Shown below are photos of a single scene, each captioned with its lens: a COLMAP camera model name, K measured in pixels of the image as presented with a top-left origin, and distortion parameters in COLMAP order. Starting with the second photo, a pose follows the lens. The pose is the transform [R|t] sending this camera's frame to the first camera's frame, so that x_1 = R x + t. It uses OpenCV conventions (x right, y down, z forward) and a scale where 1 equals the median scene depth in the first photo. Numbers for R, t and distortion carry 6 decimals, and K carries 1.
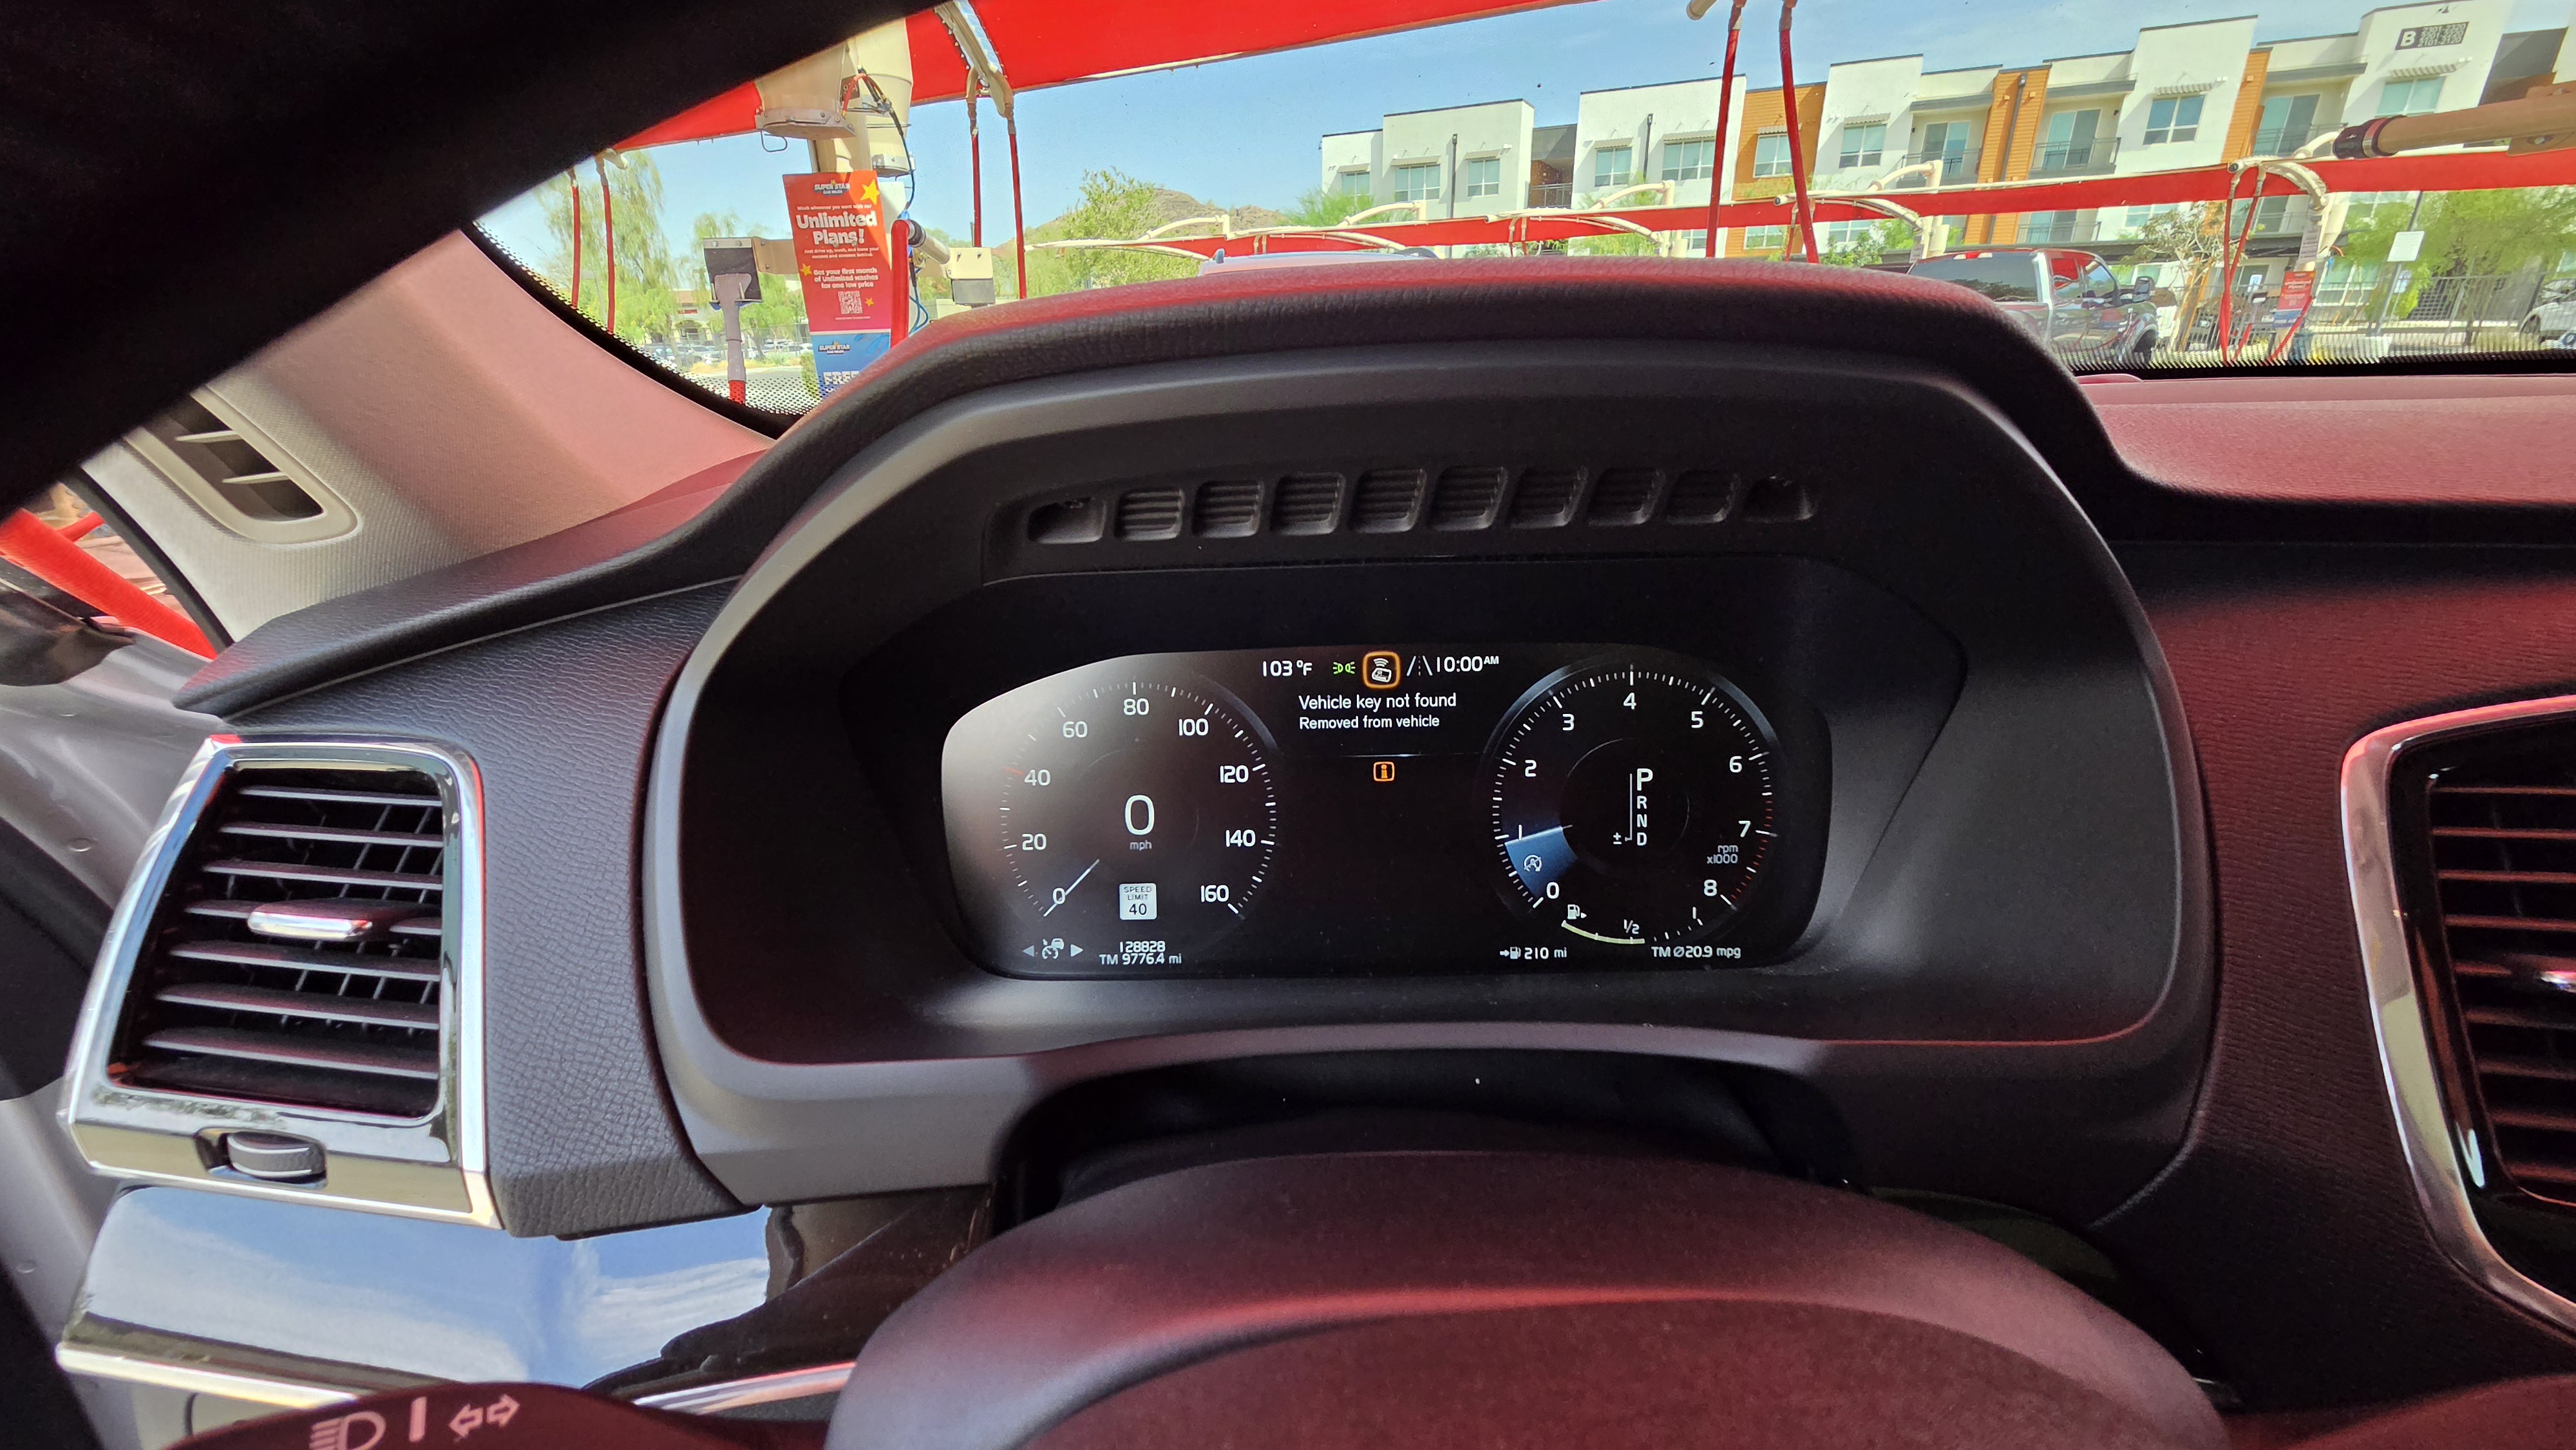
lens RADIAL K [[1061.0, 0, 1295.0], [0, 1061.0, 730.4], [0, 0, 1]] dist [0.000953, -0.000110]
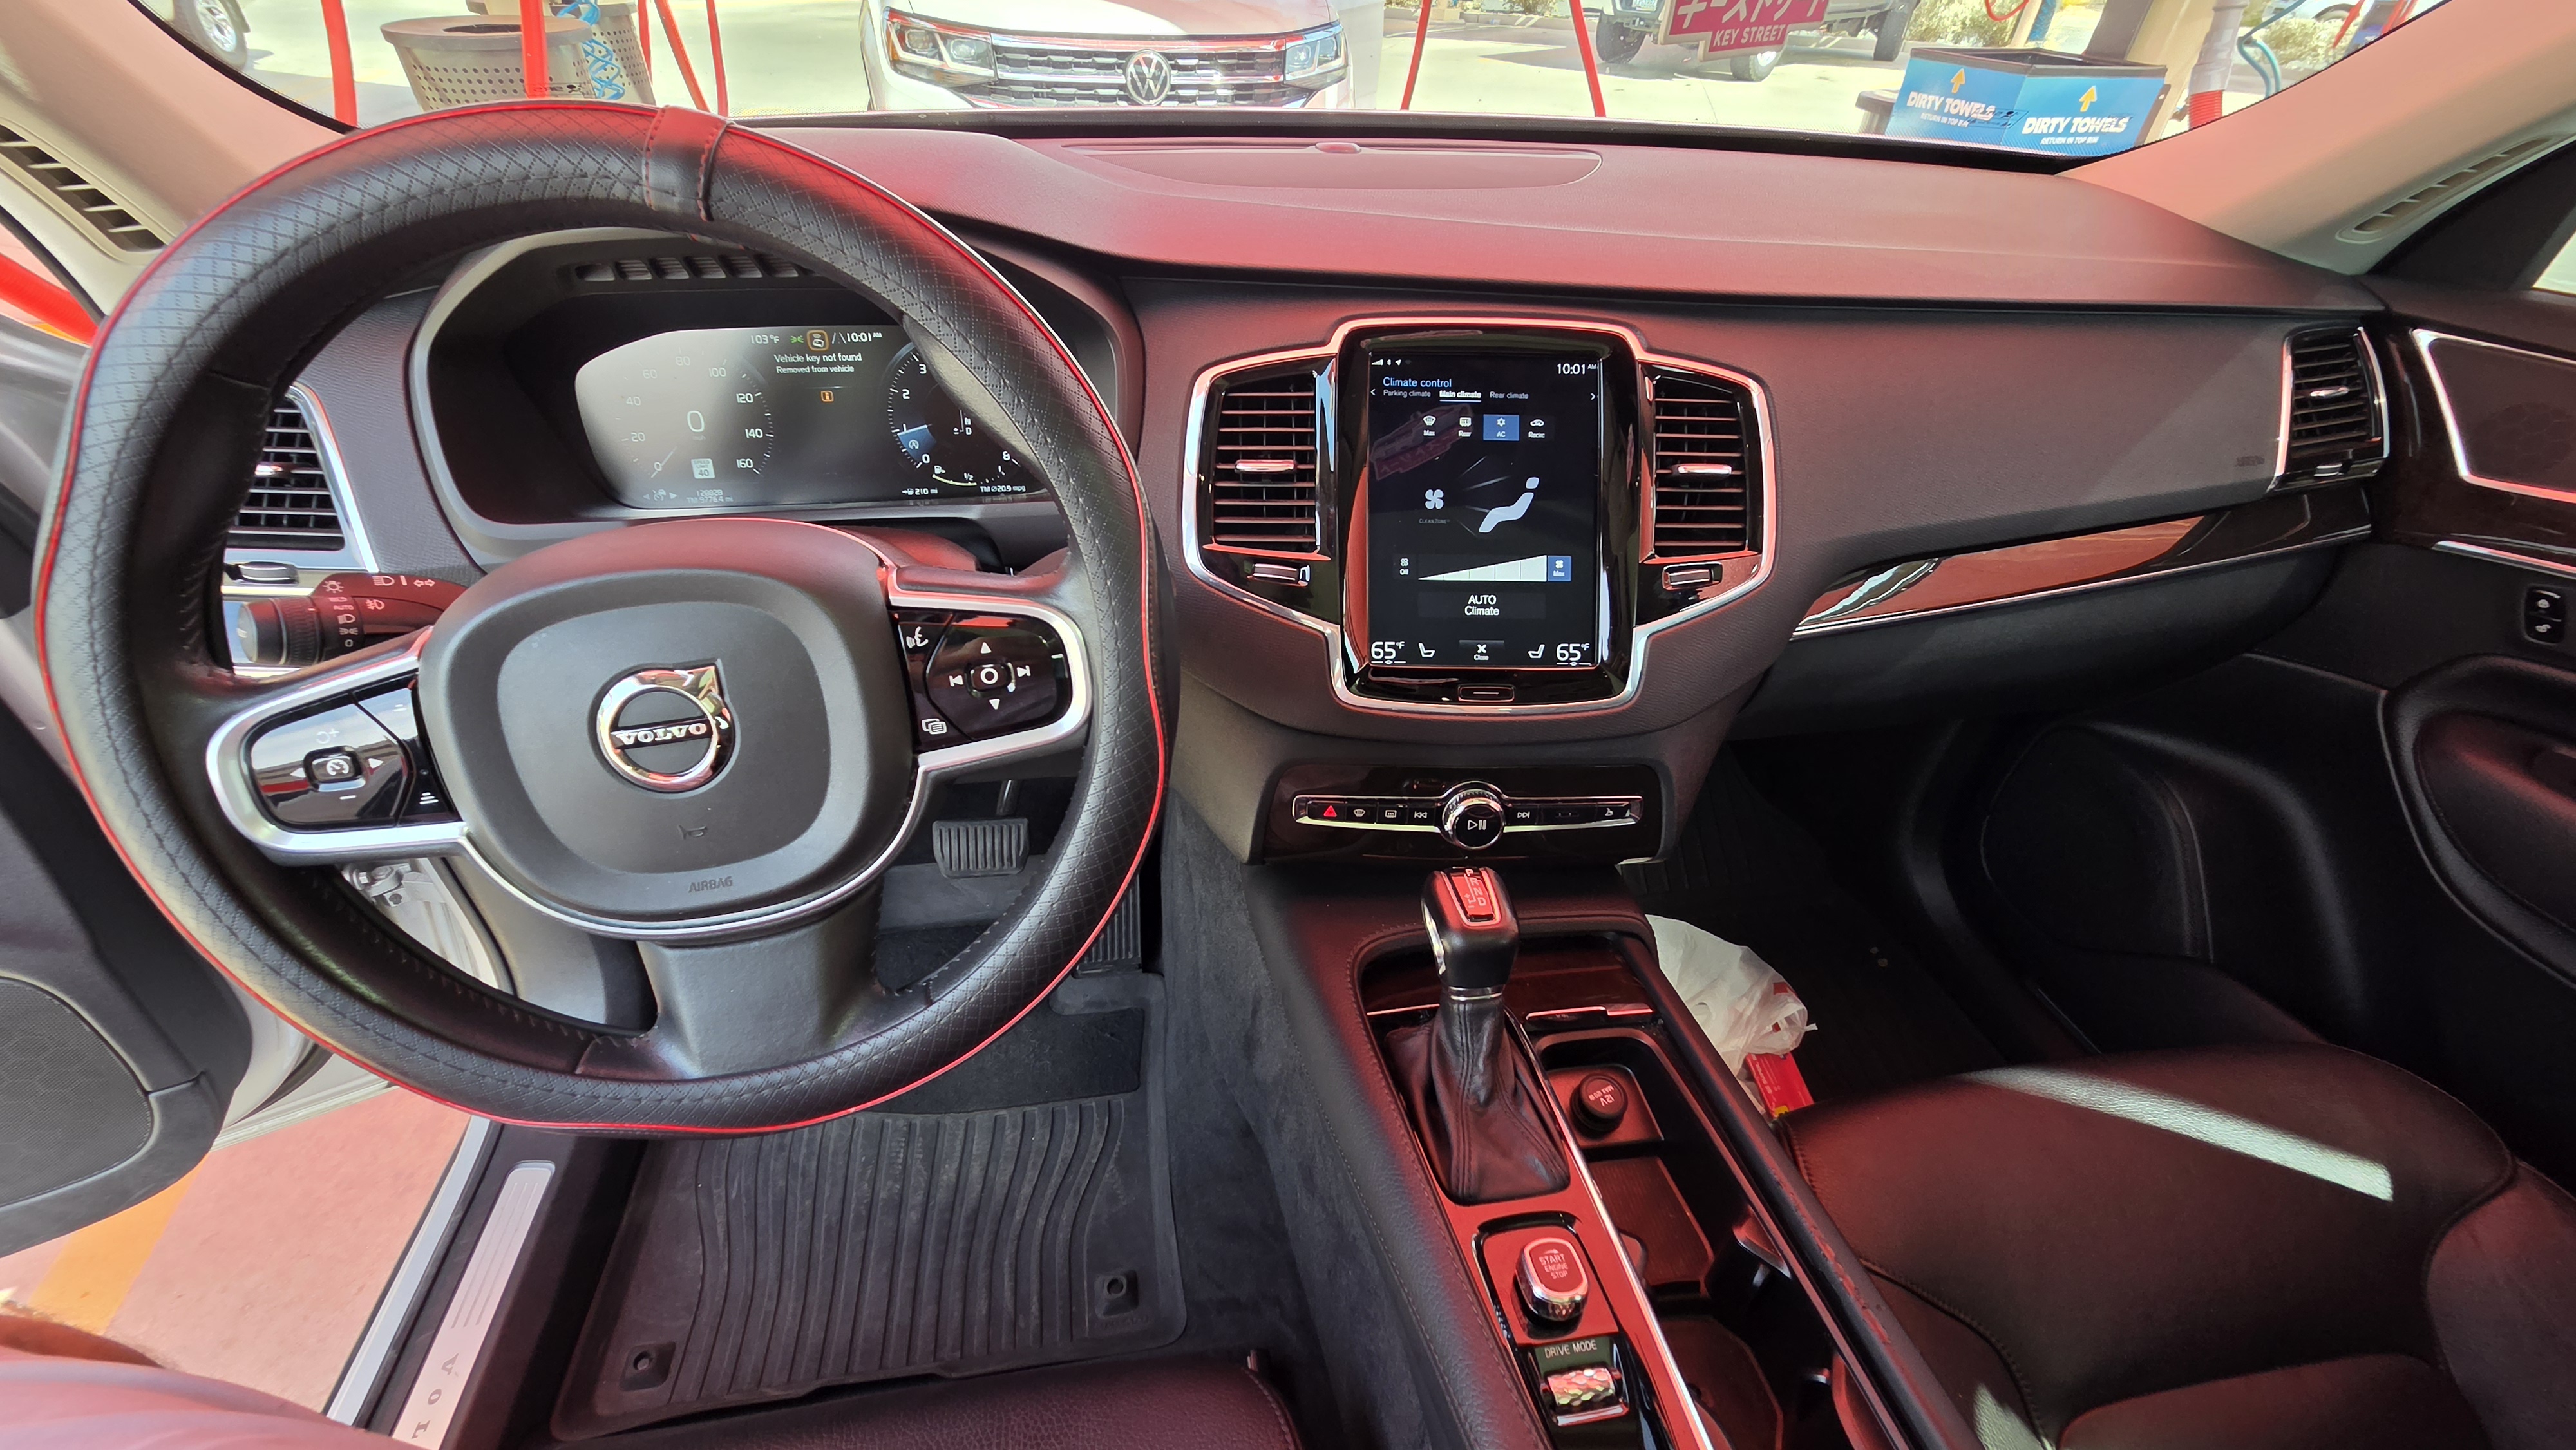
lens RADIAL K [[1061.0, 0, 1277.5], [0, 1061.0, 725.7], [0, 0, 1]] dist [0.000953, -0.000110]
pose [[0.986430, -0.054675, 0.154812, 0.562167], [0.005717, 0.953790, 0.300420, 0.035503], [-0.164084, -0.295458, 0.941159, -1.132898]]
